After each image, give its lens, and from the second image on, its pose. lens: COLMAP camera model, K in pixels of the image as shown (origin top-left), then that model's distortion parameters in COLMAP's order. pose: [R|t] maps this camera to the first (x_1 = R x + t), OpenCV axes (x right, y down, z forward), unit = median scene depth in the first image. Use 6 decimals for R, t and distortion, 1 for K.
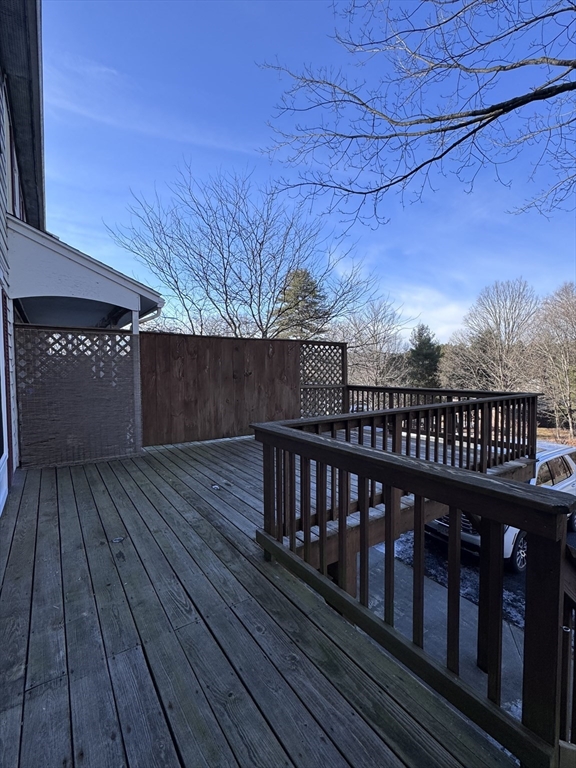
lens RADIAL K [[354.1, 0, 286.8], [0, 354.1, 383.1], [0, 0, 1]] dist [0.001434, 0.000065]
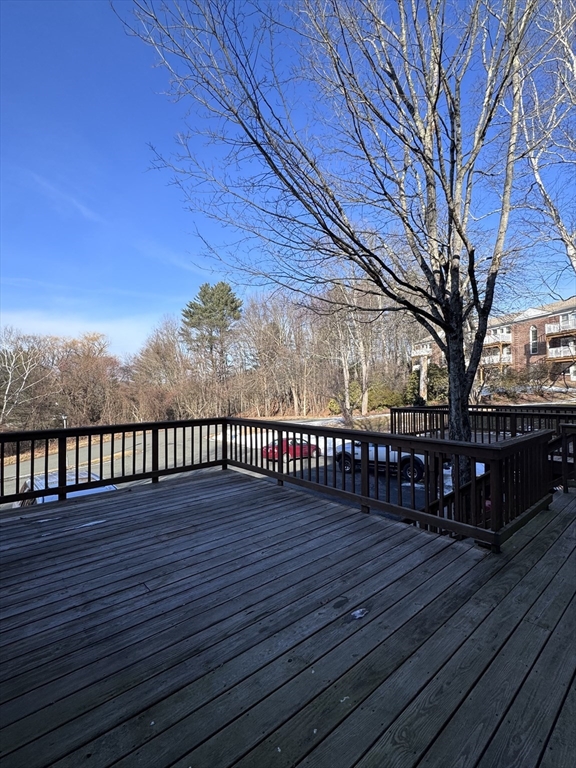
lens RADIAL K [[354.1, 0, 286.3], [0, 354.1, 386.5], [0, 0, 1]] dist [0.001434, 0.000065]
pose [[-0.131755, 0.026941, 0.990916, -0.772452], [0.049970, 0.998540, -0.020504, -0.067205], [-0.990022, 0.046814, -0.132909, 1.193121]]
